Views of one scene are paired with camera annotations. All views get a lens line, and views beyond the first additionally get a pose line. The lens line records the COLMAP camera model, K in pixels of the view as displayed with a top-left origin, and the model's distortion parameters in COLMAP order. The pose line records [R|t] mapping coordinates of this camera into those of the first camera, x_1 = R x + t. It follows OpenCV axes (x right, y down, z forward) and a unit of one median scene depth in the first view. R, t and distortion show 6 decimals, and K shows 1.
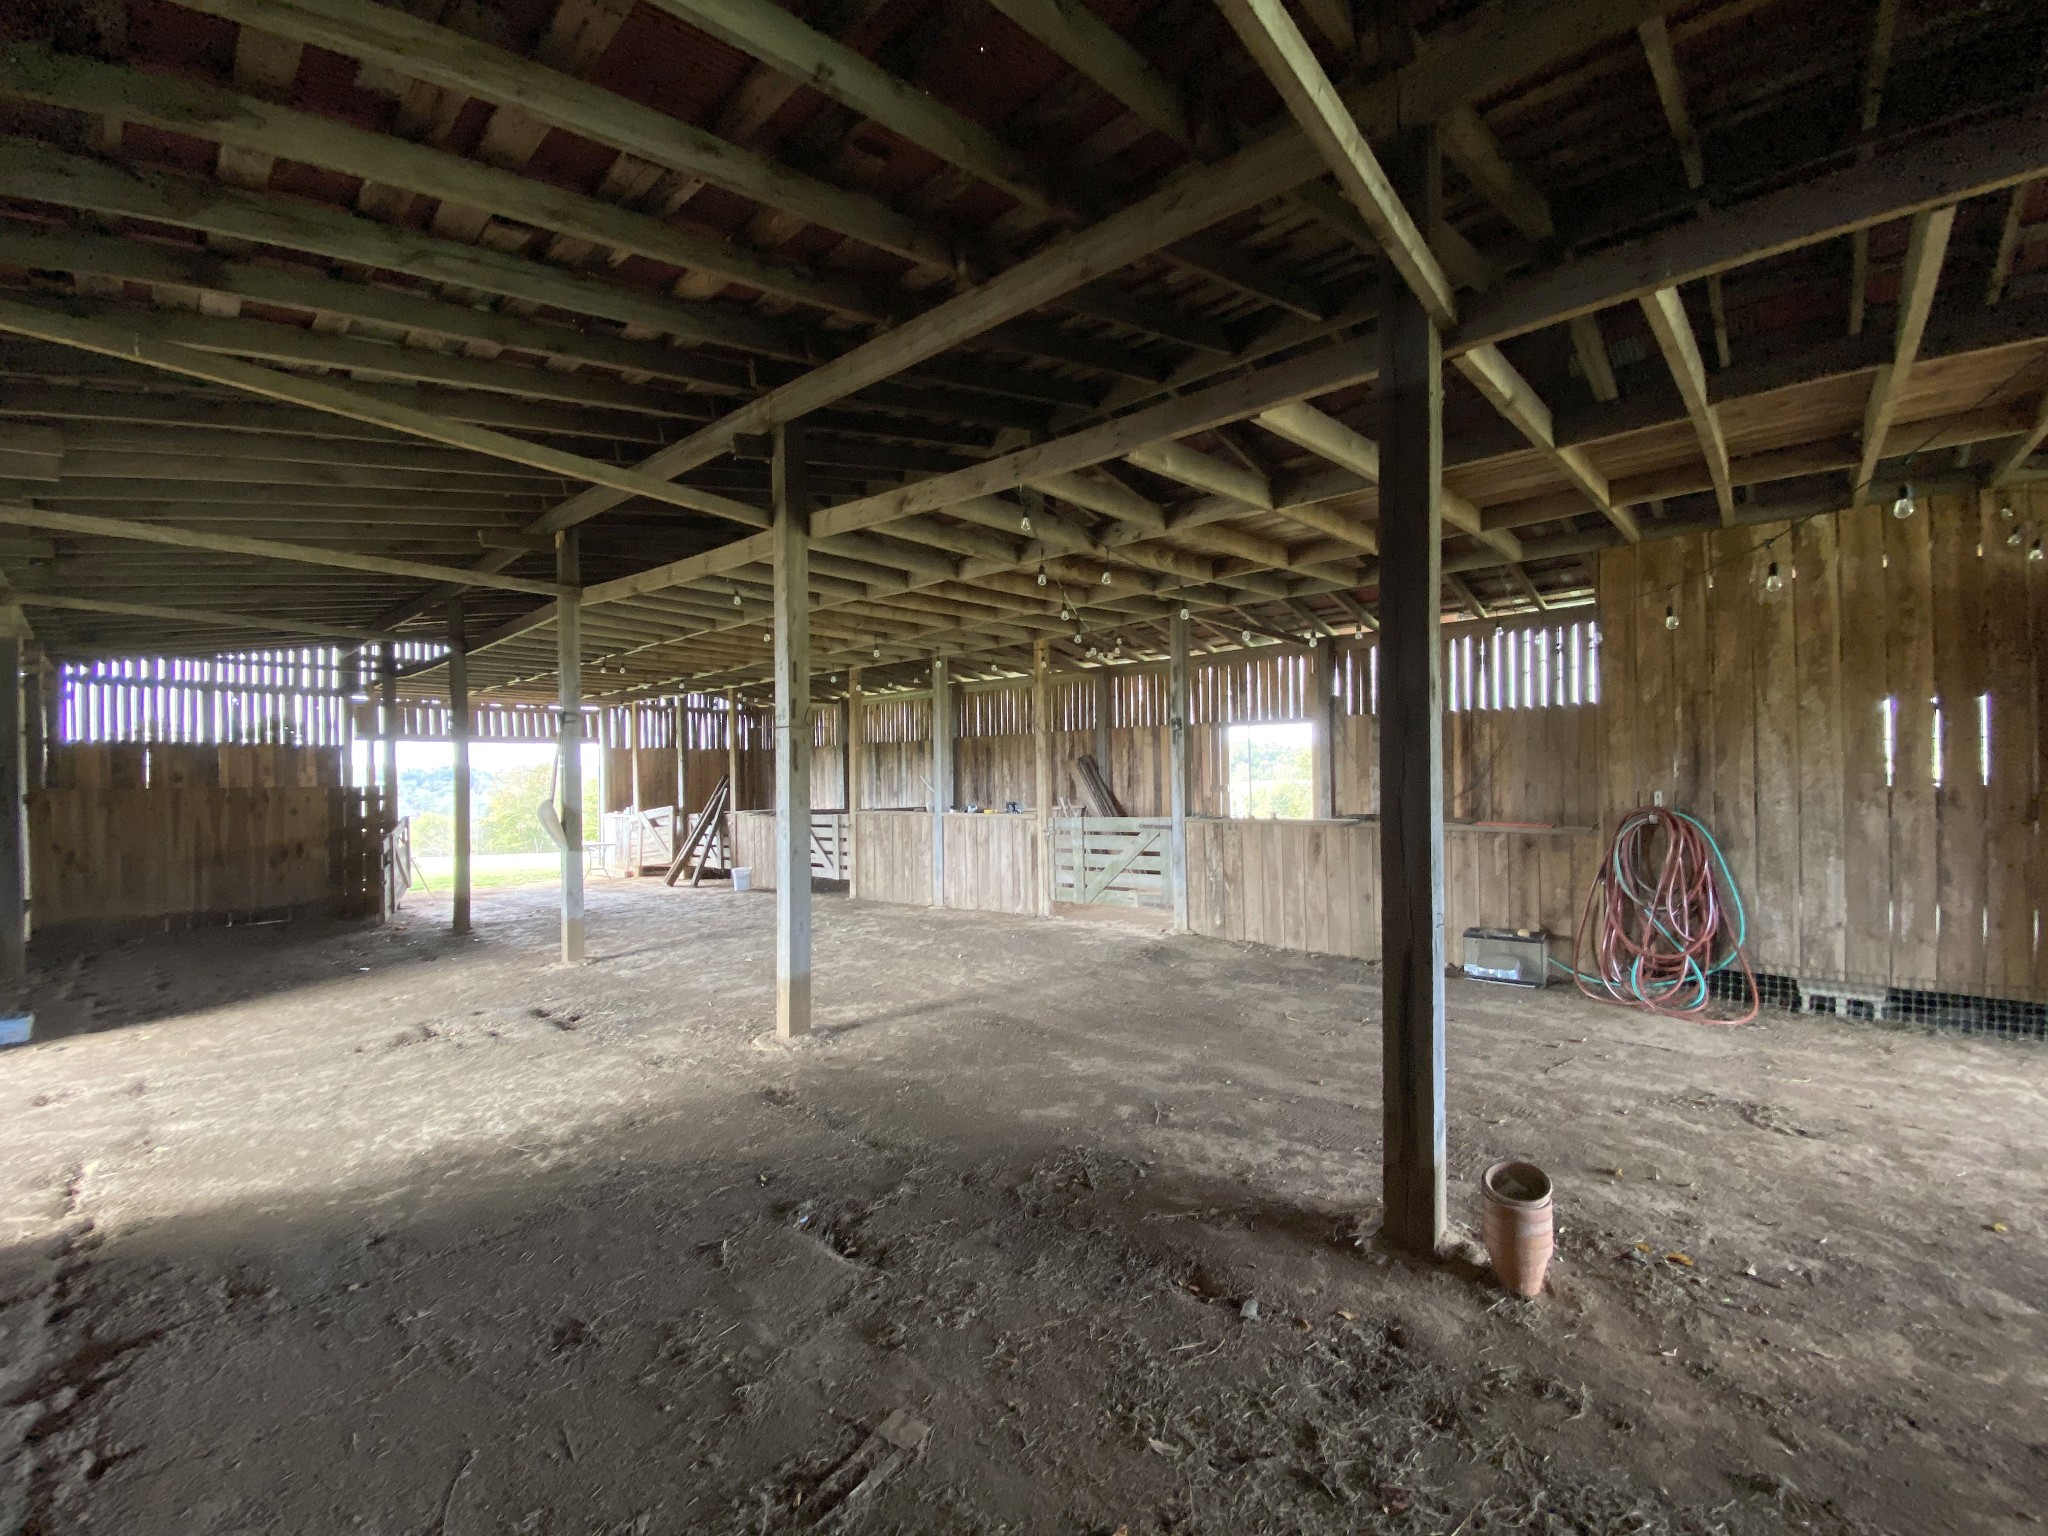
lens RADIAL K [[821.7, 0, 1024.0], [0, 821.7, 768.0], [0, 0, 1]] dist [0.001286, -0.015108]
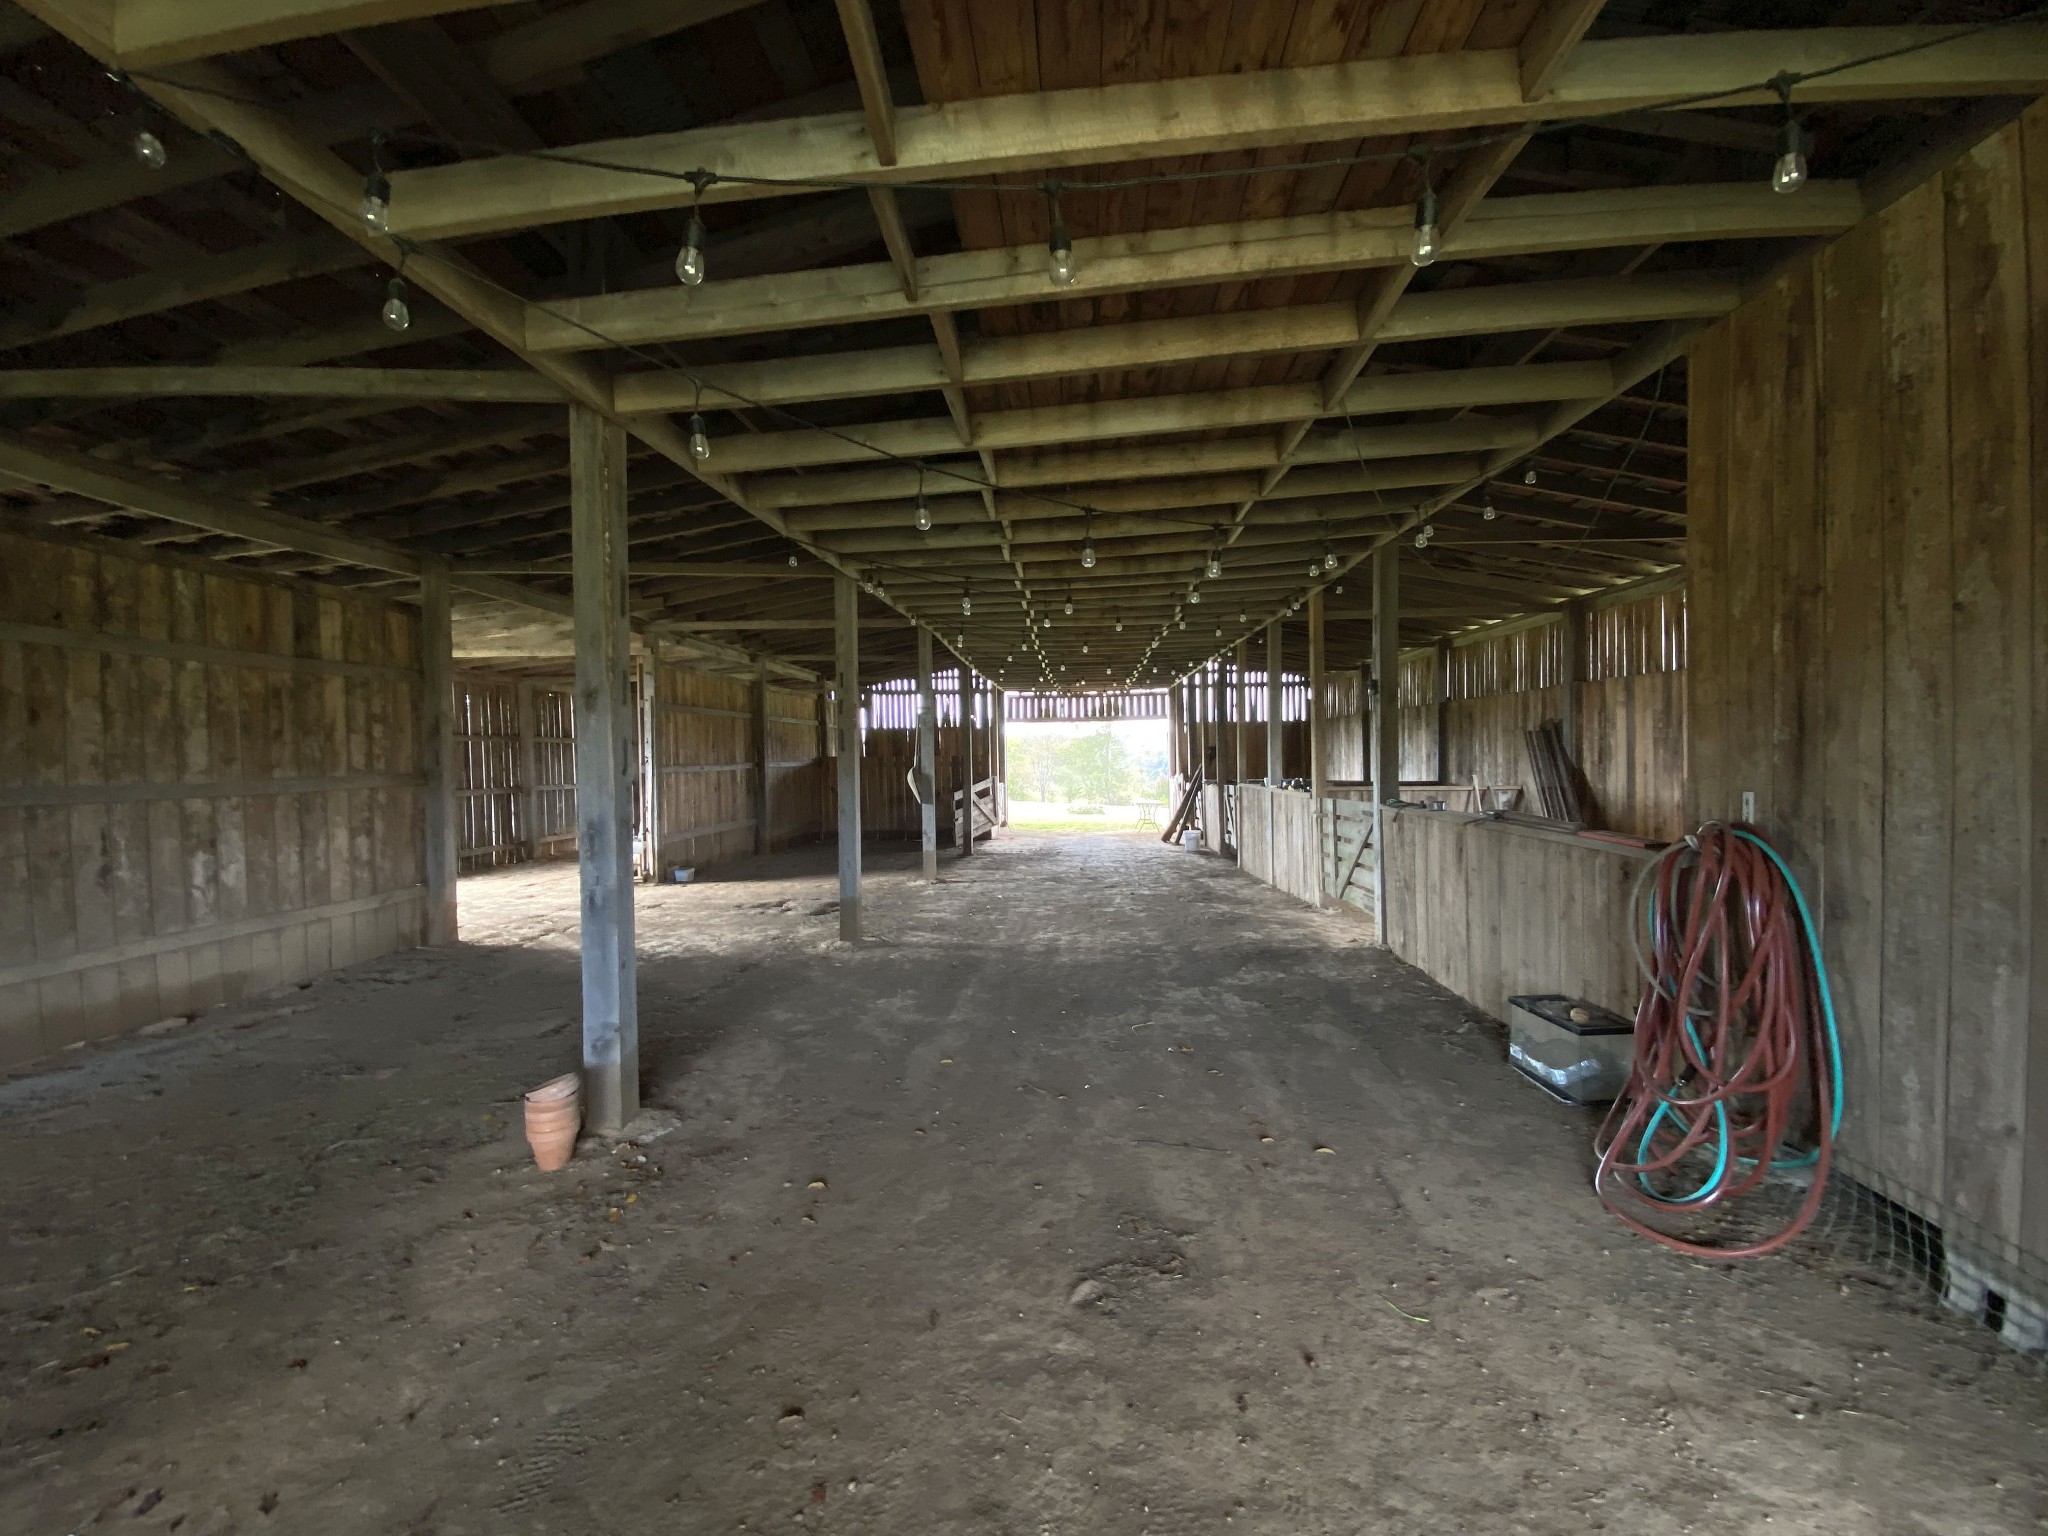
lens RADIAL K [[821.7, 0, 1024.0], [0, 821.7, 768.0], [0, 0, 1]] dist [0.001286, -0.015108]
pose [[0.632983, 0.015063, -0.774020, 0.964128], [0.017031, 0.999298, 0.033374, -0.012481], [0.773979, -0.034307, 0.632282, 0.352620]]
